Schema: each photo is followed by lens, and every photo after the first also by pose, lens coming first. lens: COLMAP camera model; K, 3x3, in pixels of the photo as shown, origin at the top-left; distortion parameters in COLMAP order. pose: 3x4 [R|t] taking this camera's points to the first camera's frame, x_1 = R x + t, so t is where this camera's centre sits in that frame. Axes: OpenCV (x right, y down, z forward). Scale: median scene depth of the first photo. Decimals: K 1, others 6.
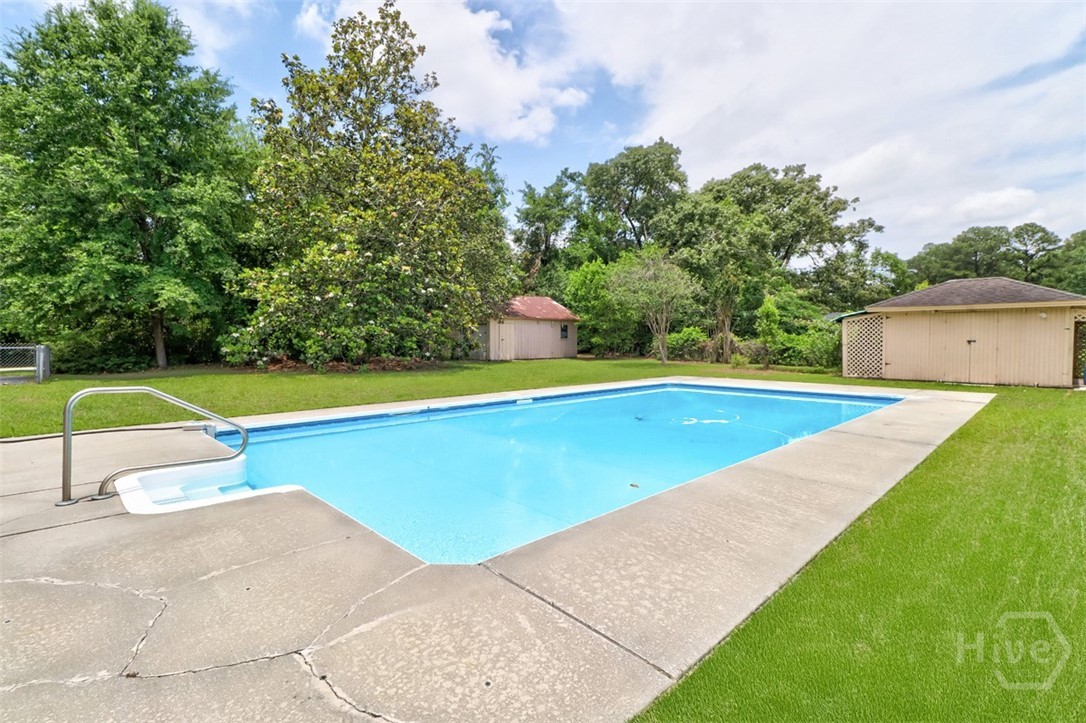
lens RADIAL K [[489.3, 0, 543.0], [0, 489.3, 361.5], [0, 0, 1]] dist [-0.001232, -0.000039]
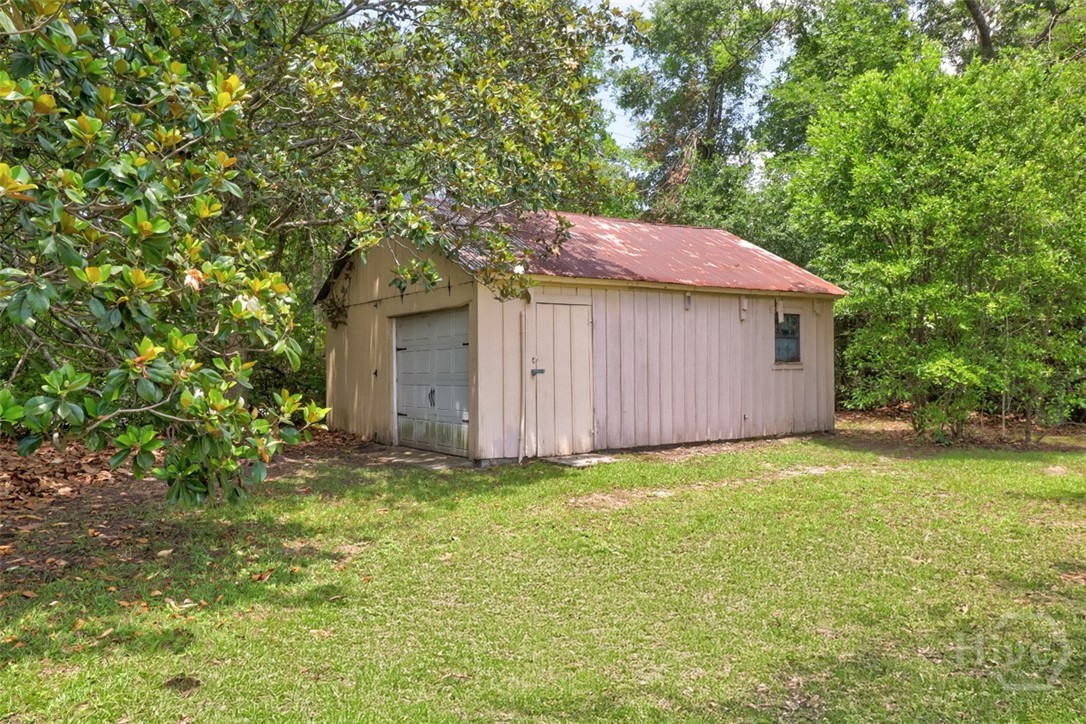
lens RADIAL K [[791.7, 0, 543.0], [0, 791.7, 362.0], [0, 0, 1]] dist [0.003228, 0.000677]
pose [[0.980211, -0.008835, -0.197758, -0.003935], [-0.001486, 0.998647, -0.051978, -0.045604], [0.197950, 0.051244, 0.978872, 0.990915]]
